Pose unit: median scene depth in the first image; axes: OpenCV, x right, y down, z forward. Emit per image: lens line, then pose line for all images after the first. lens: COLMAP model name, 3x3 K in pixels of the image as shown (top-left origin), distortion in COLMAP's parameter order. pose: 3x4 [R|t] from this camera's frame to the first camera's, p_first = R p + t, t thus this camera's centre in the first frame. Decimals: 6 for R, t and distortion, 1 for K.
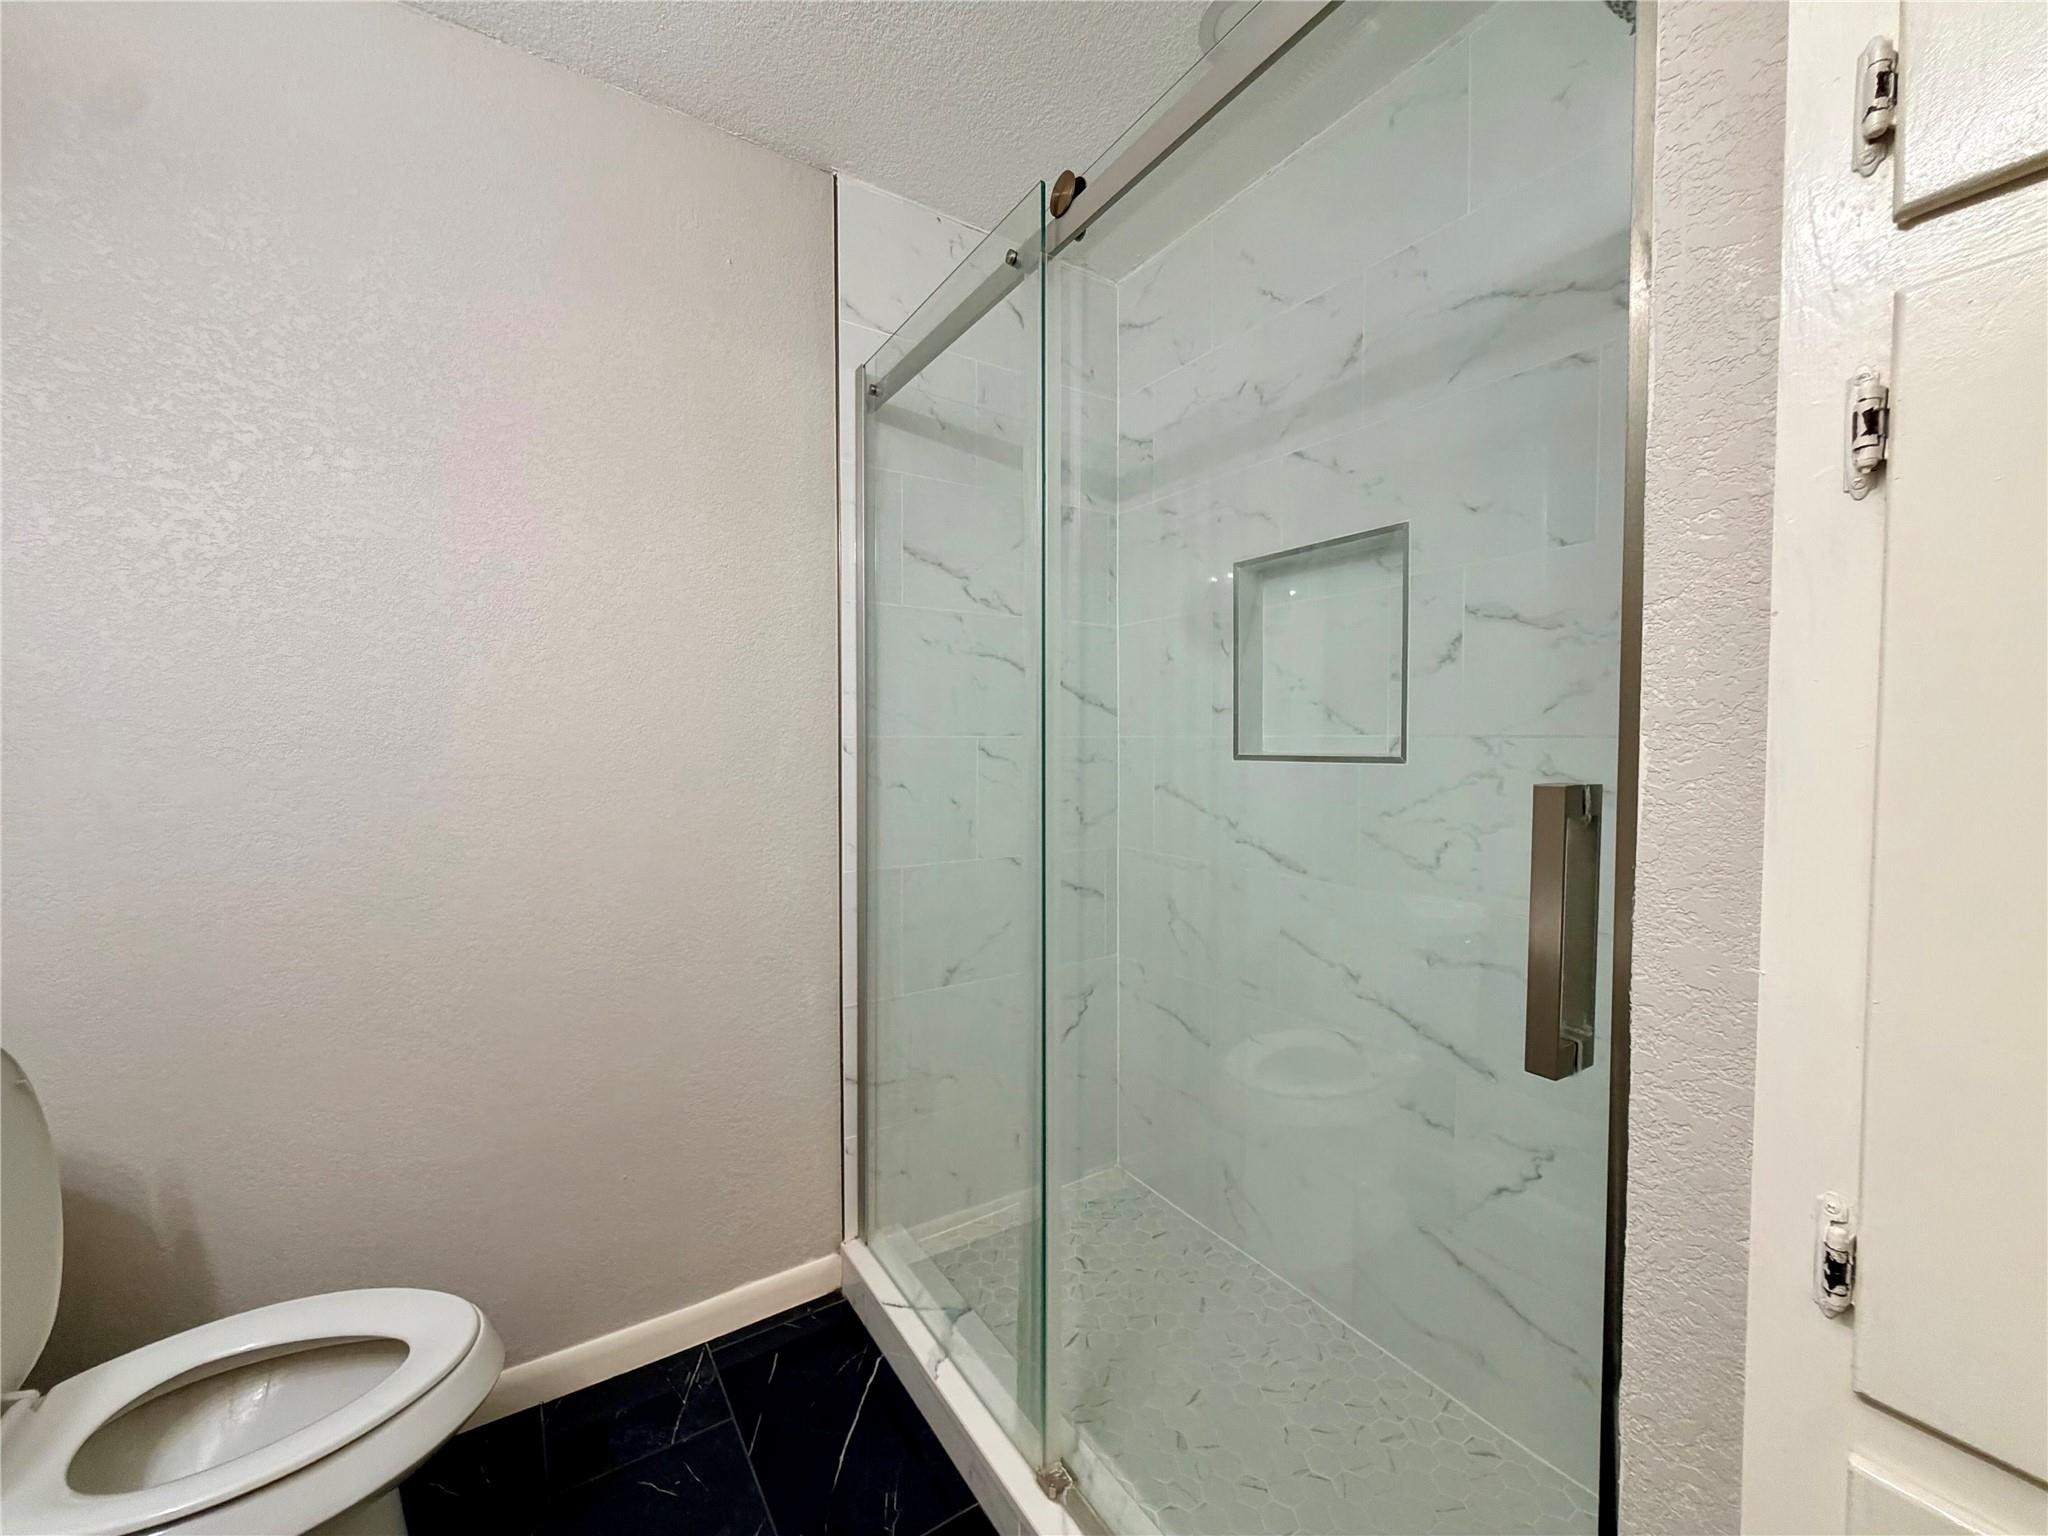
lens RADIAL K [[818.9, 0, 1025.5], [0, 818.9, 765.8], [0, 0, 1]] dist [-0.000061, -0.000169]
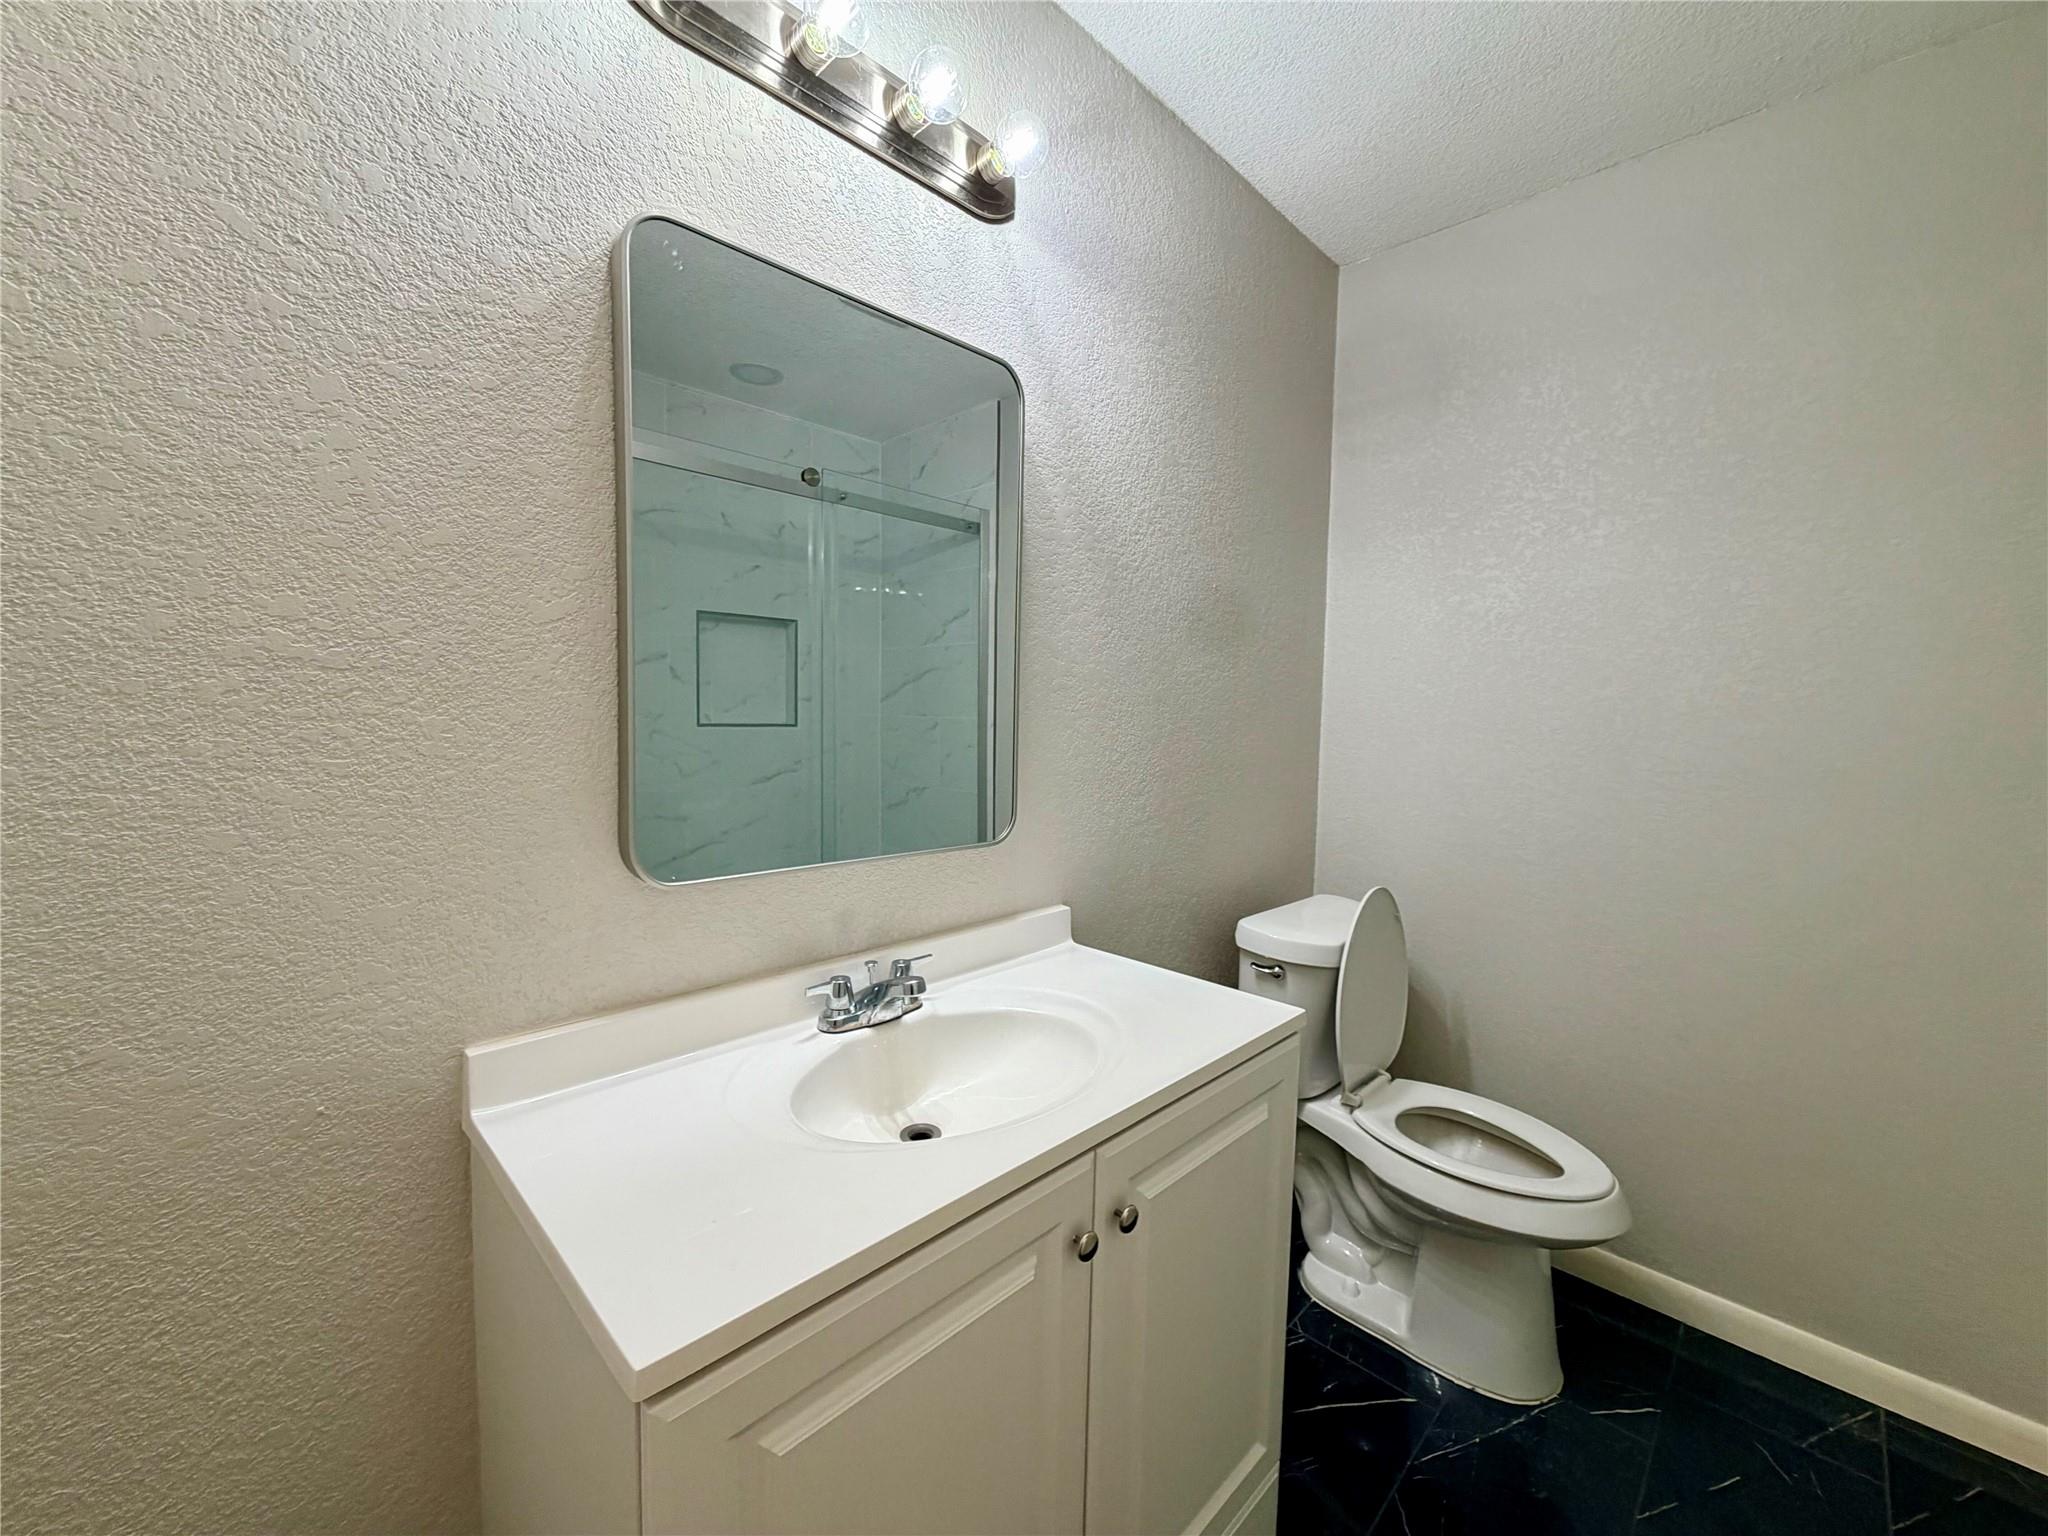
lens RADIAL K [[818.9, 0, 1025.6], [0, 818.9, 765.8], [0, 0, 1]] dist [-0.000061, -0.000169]
pose [[0.209259, 0.071791, -0.975222, 0.326510], [-0.049555, 0.996799, 0.062746, -0.026370], [0.976604, 0.035197, 0.212146, -0.199511]]
